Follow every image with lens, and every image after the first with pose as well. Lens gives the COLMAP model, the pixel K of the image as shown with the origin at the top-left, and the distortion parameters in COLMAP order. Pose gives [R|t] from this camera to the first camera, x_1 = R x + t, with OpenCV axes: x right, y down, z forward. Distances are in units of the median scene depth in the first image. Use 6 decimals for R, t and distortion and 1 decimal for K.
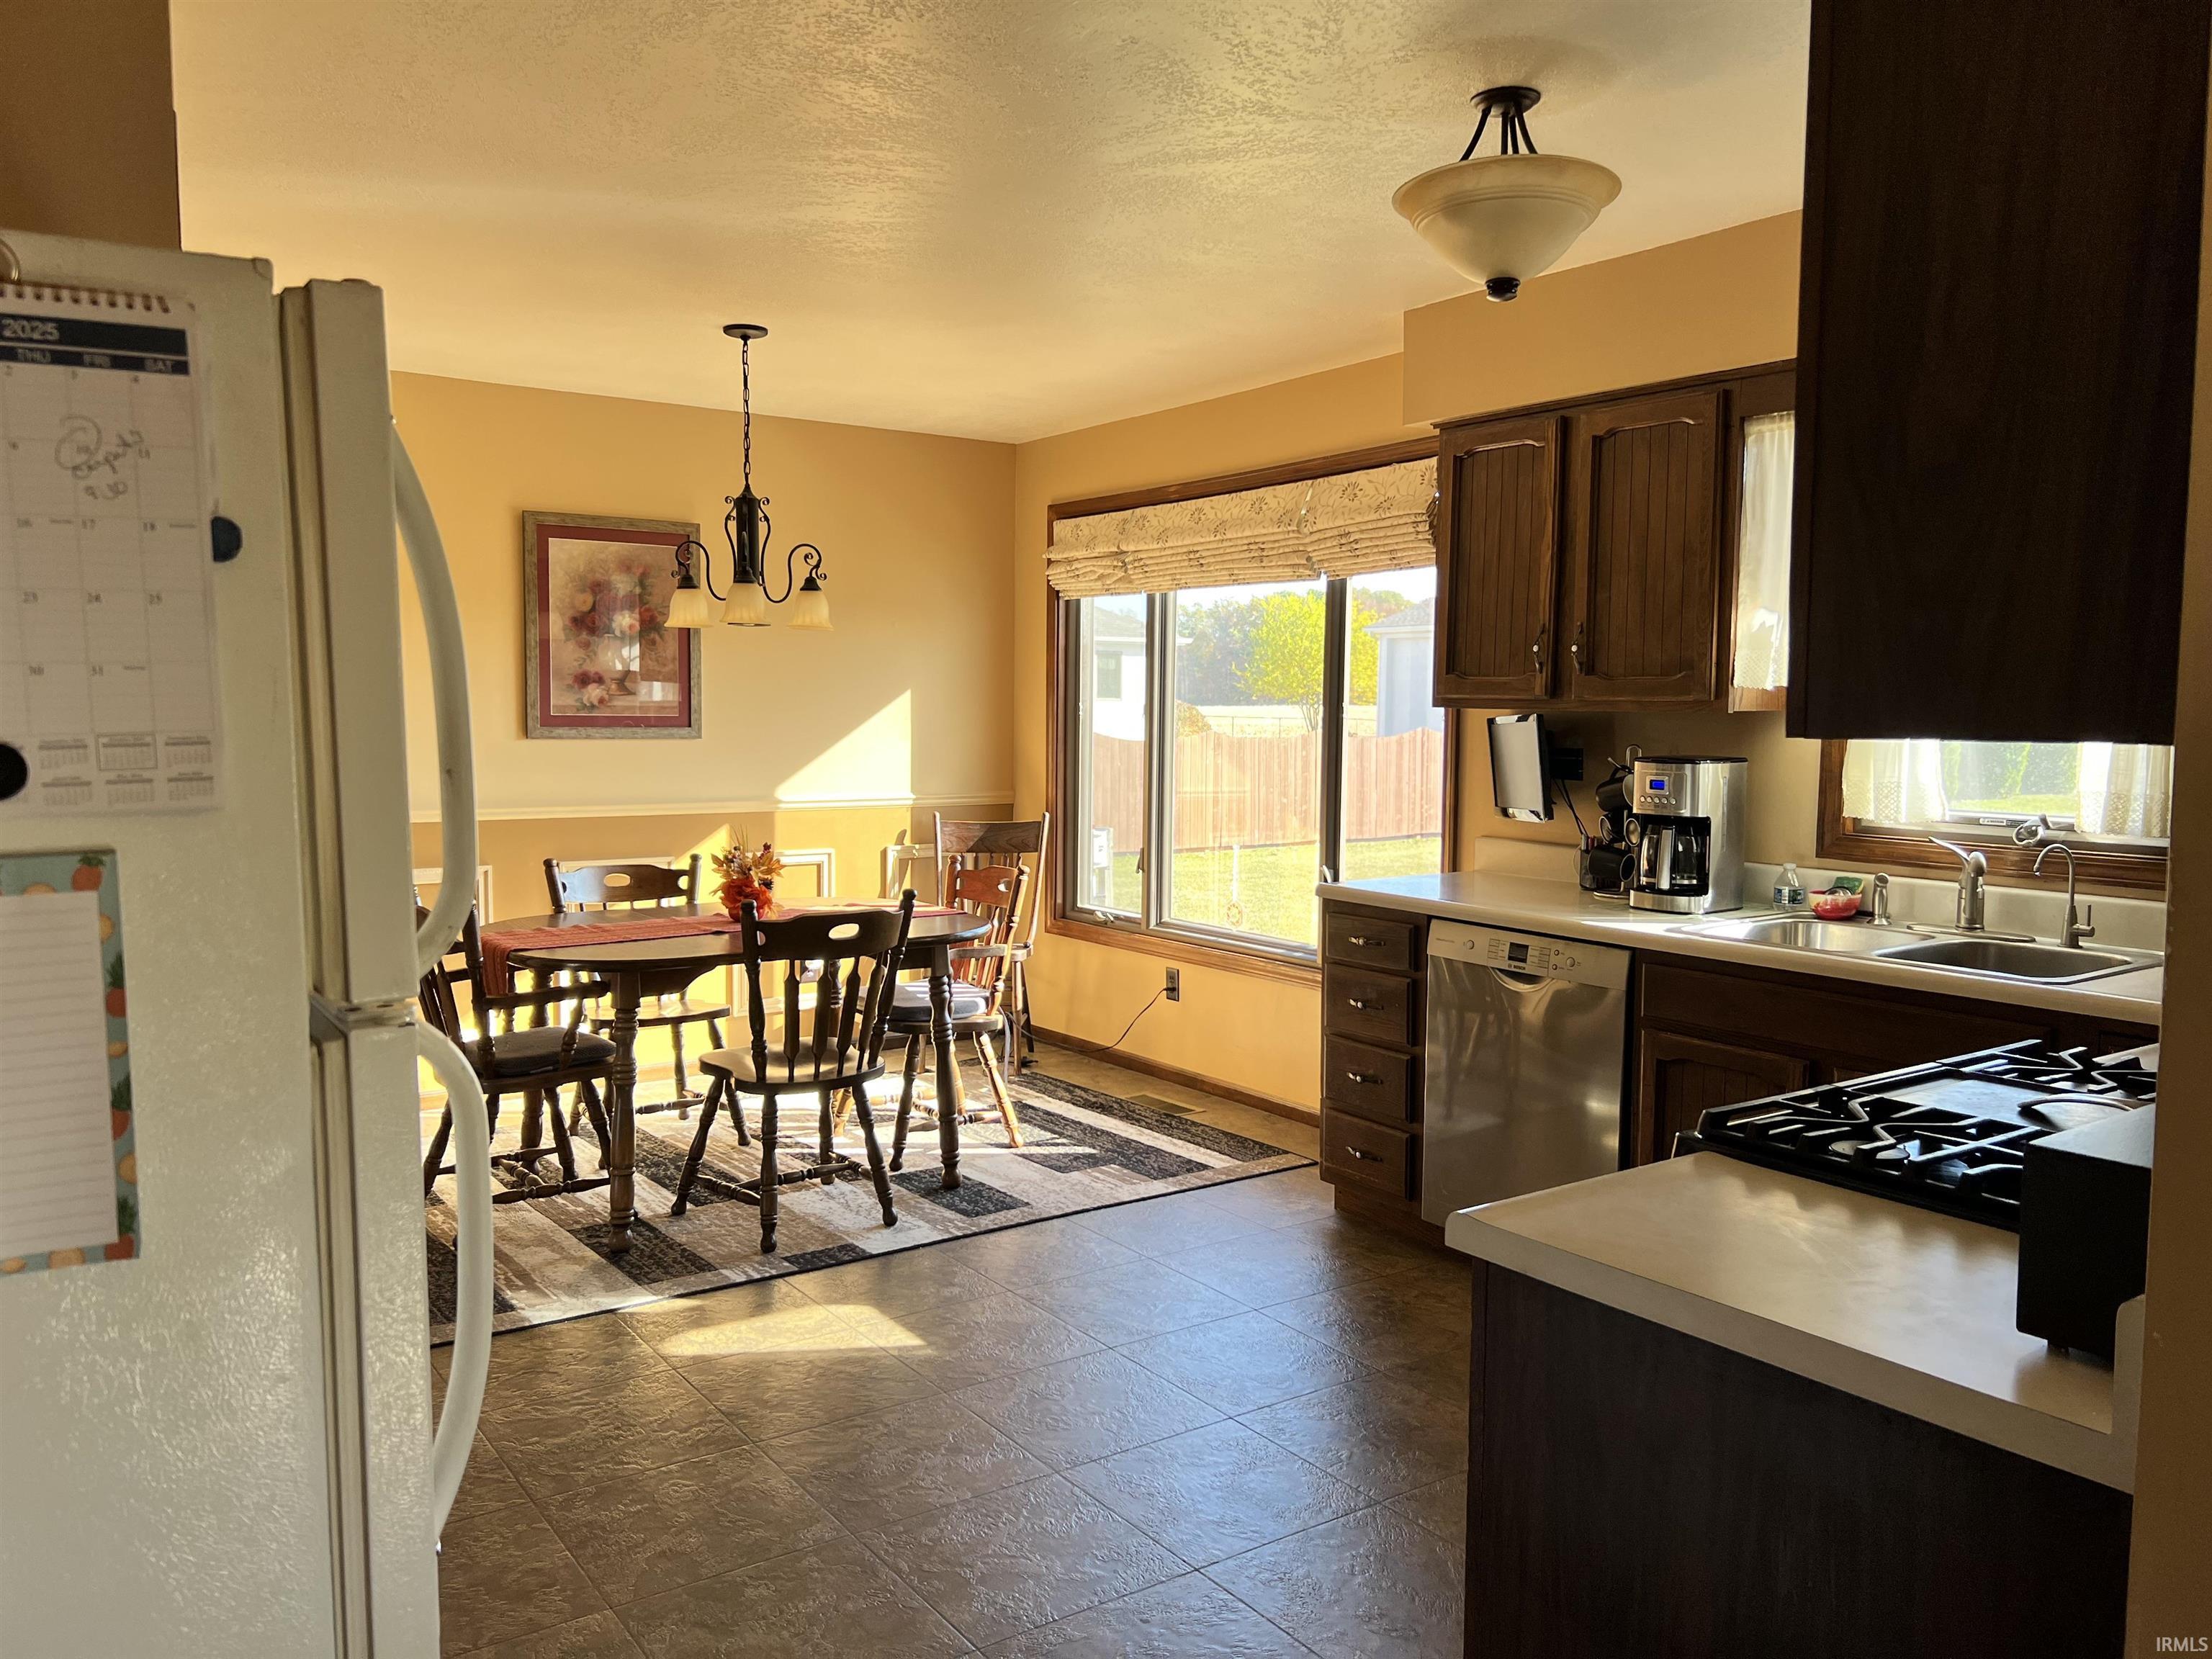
lens RADIAL K [[1672.9, 0, 1116.9], [0, 1672.9, 865.8], [0, 0, 1]] dist [0.151236, -0.385677]
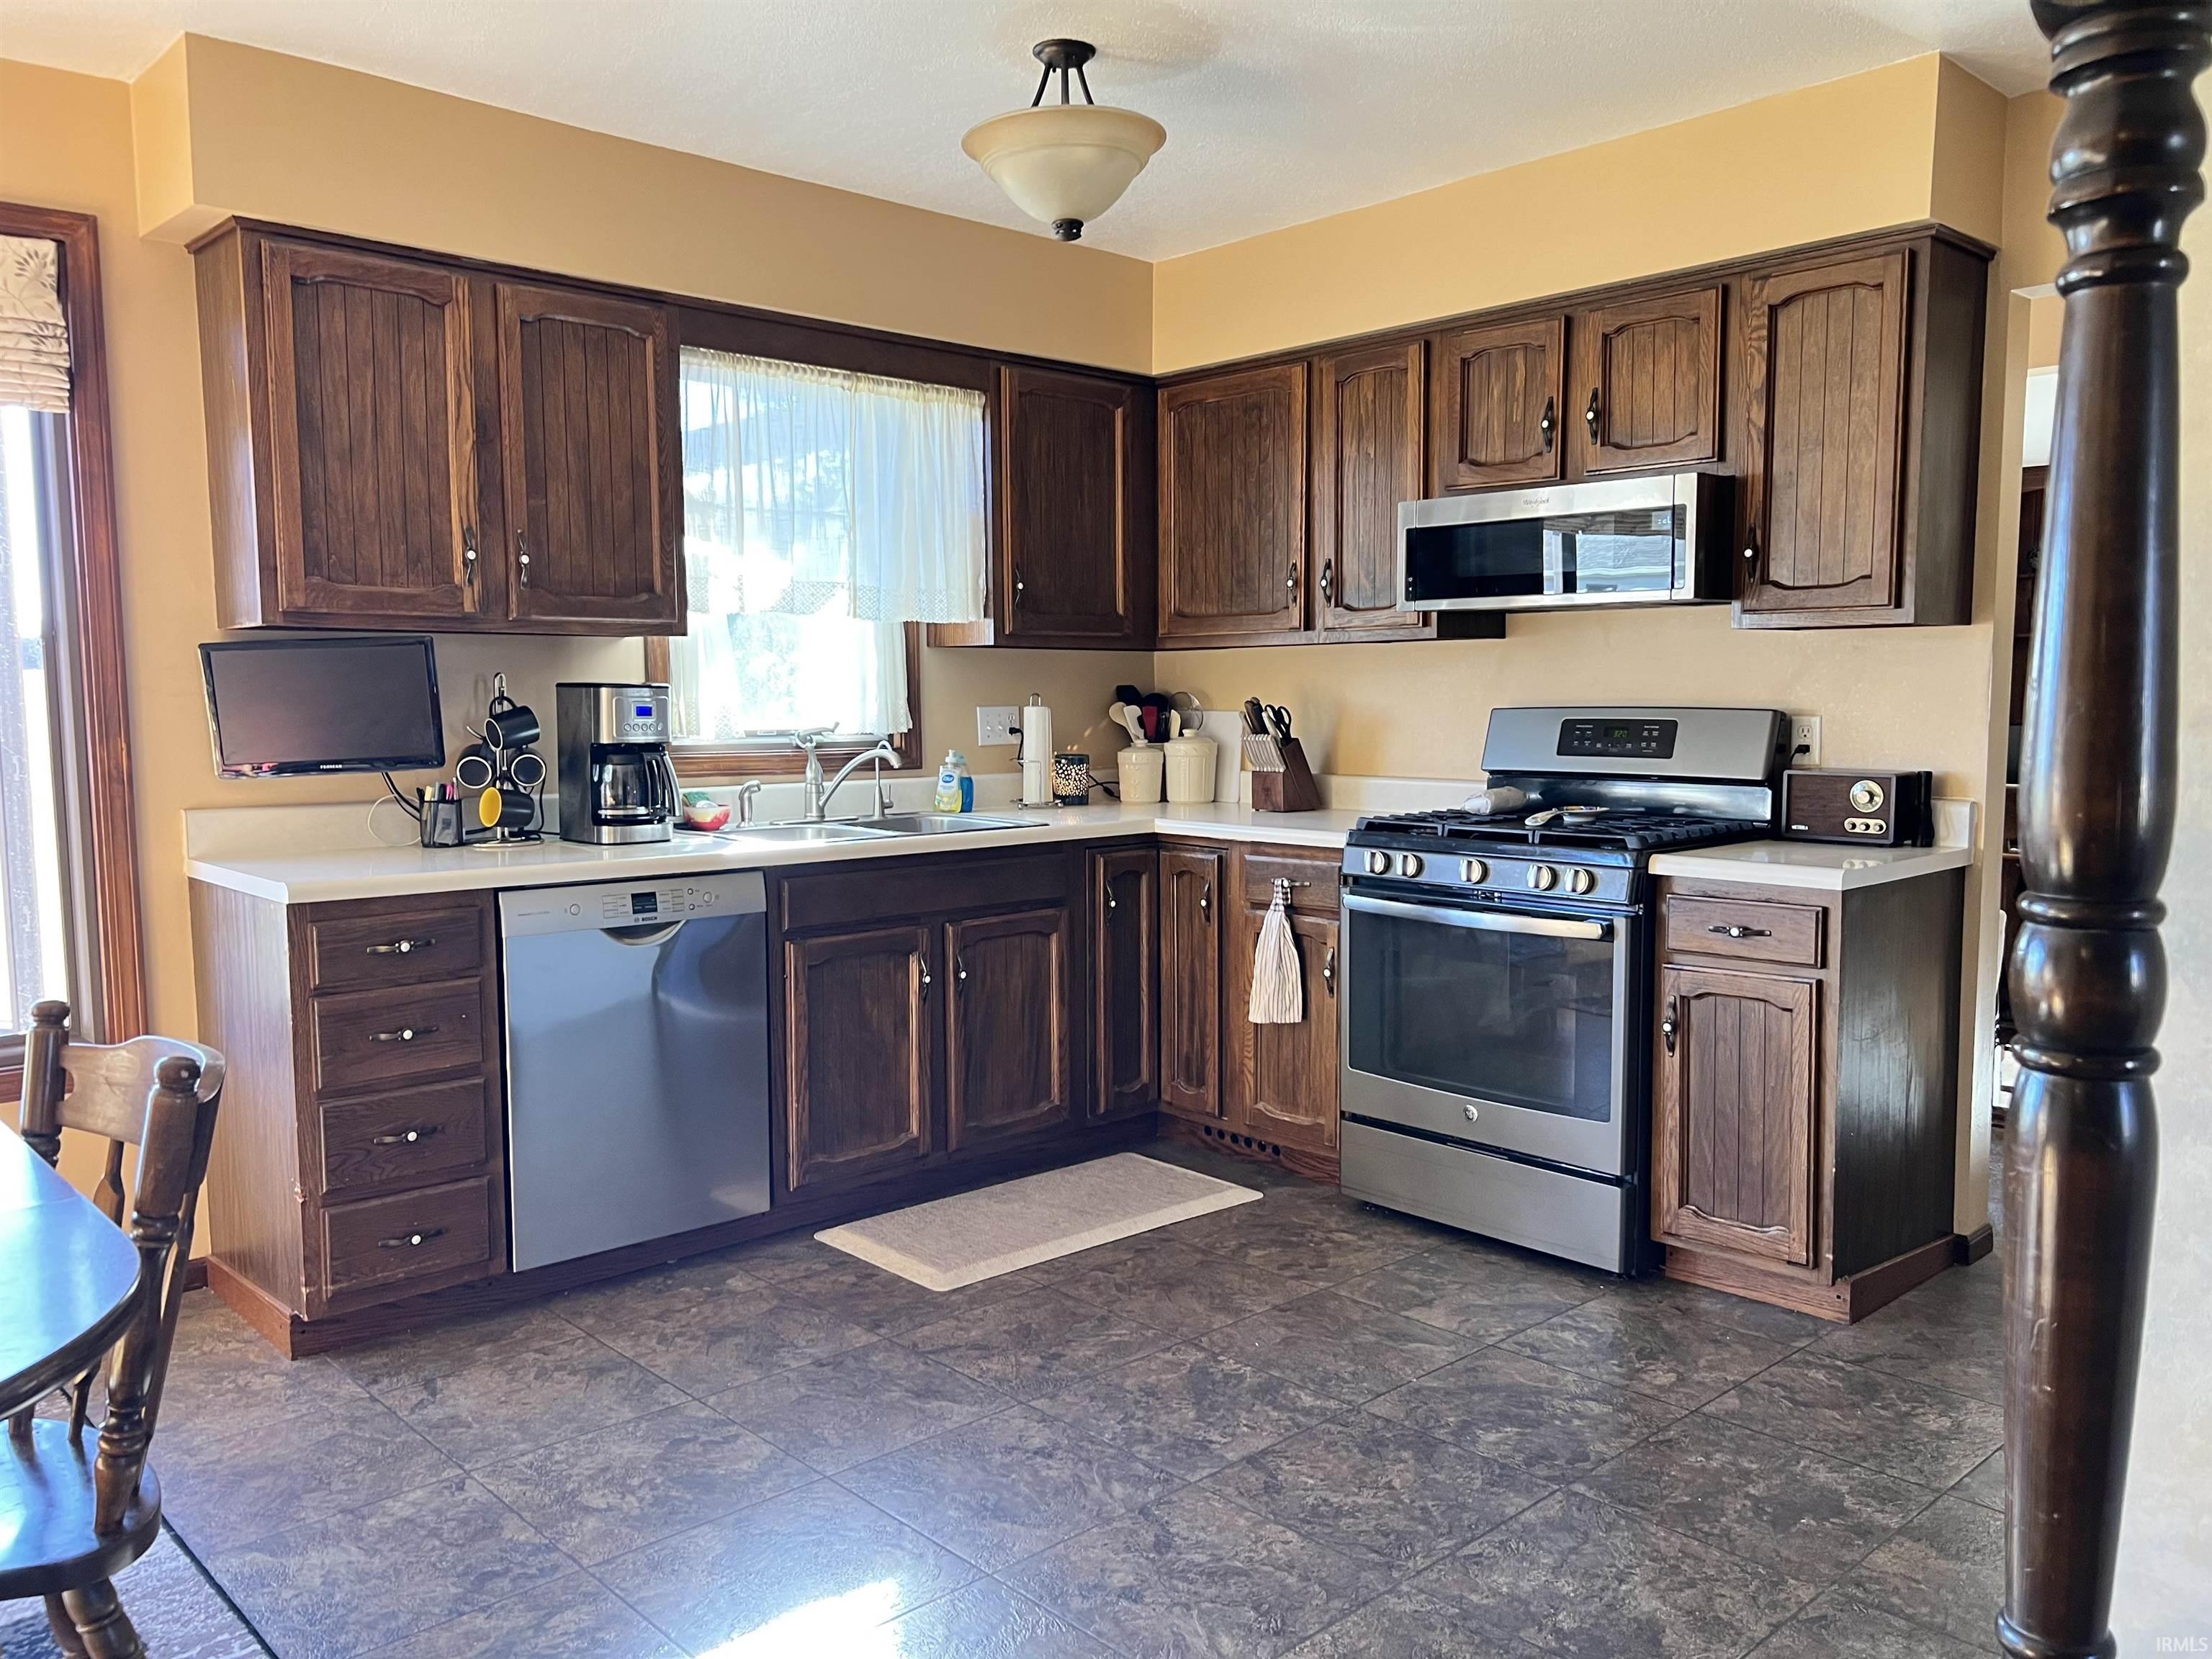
lens RADIAL K [[1672.9, 0, 1116.9], [0, 1672.9, 865.8], [0, 0, 1]] dist [0.151236, -0.385677]
pose [[-0.145723, -0.110550, 0.983129, -0.676977], [0.098271, 0.987205, 0.125574, -0.055480], [-0.984433, 0.114912, -0.132995, 0.873031]]
